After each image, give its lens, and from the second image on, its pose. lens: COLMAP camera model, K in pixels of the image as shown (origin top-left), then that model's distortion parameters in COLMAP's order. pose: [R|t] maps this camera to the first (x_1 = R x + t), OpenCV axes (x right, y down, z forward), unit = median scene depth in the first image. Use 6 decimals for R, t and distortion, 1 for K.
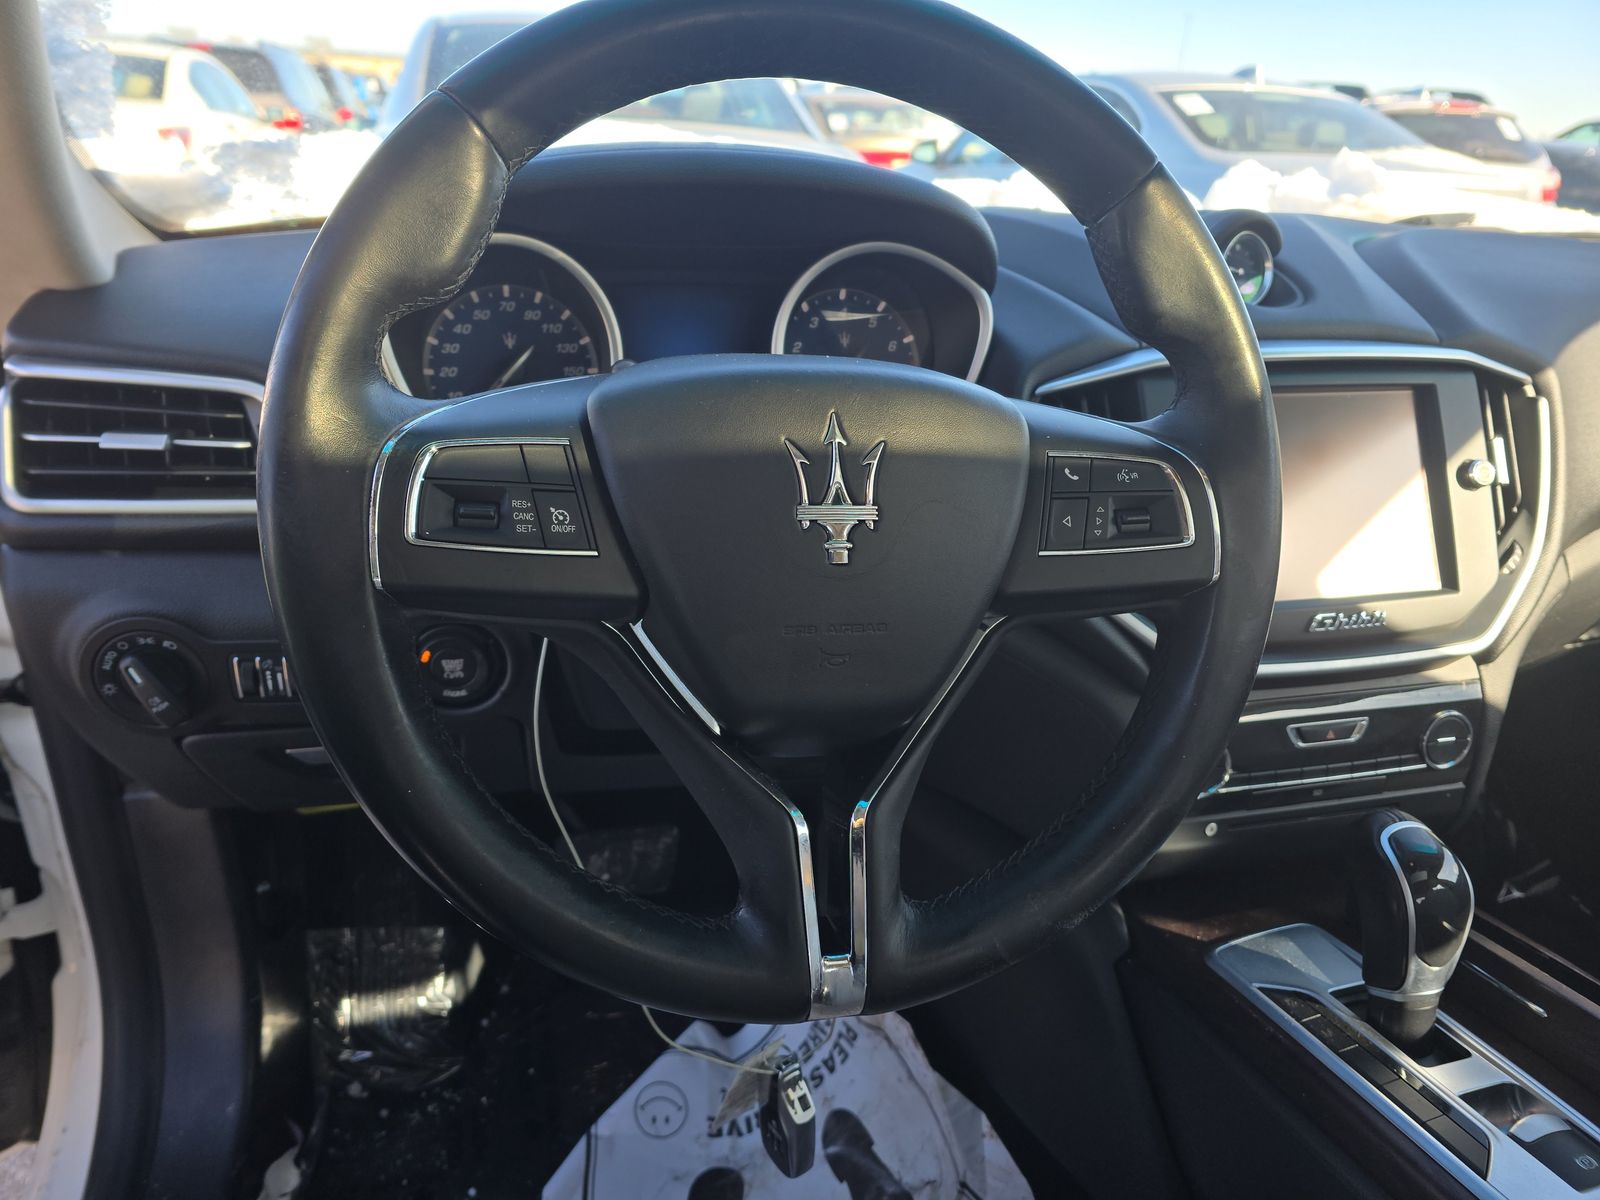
lens RADIAL K [[1064.4, 0, 740.3], [0, 1064.4, 623.6], [0, 0, 1]] dist [0.004687, -0.017955]
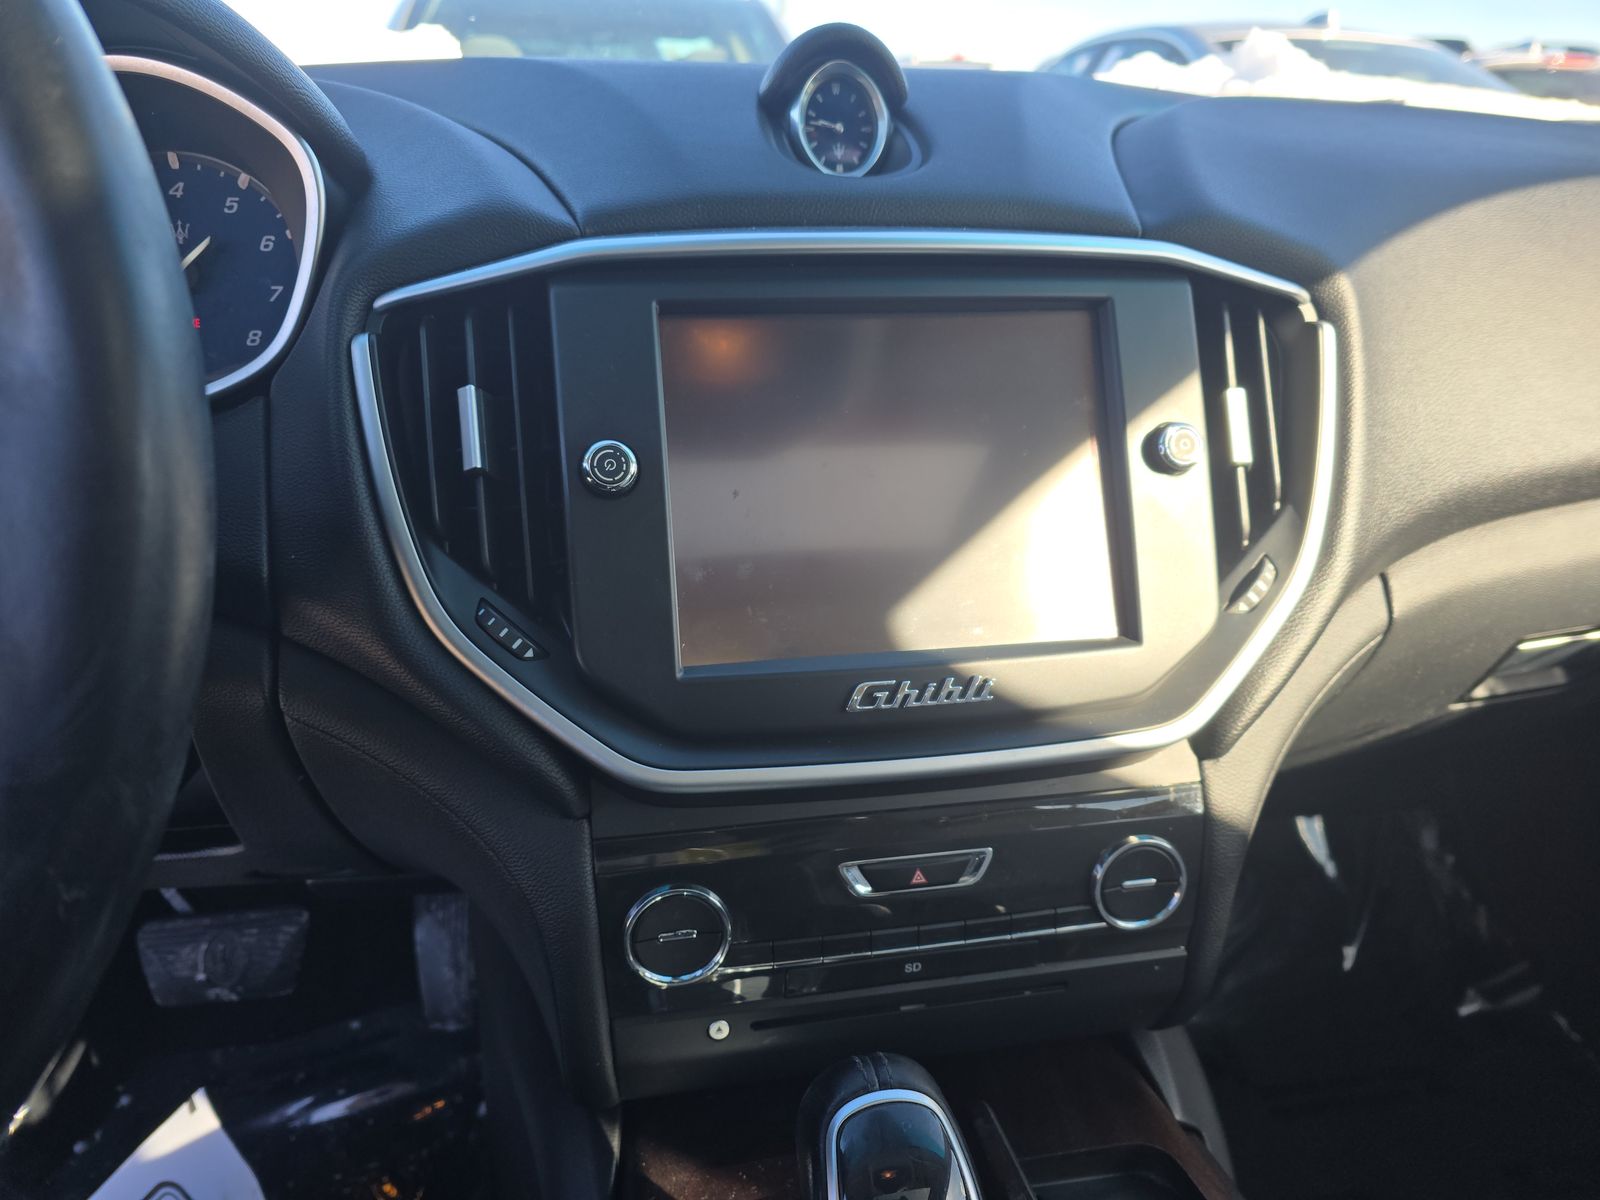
lens RADIAL K [[1064.4, 0, 806.1], [0, 1064.4, 611.1], [0, 0, 1]] dist [0.004687, -0.017955]
pose [[0.998666, 0.011151, -0.050426, 0.498016], [-0.011036, 0.999936, 0.002561, -0.045783], [0.050452, -0.002001, 0.998724, 0.376806]]
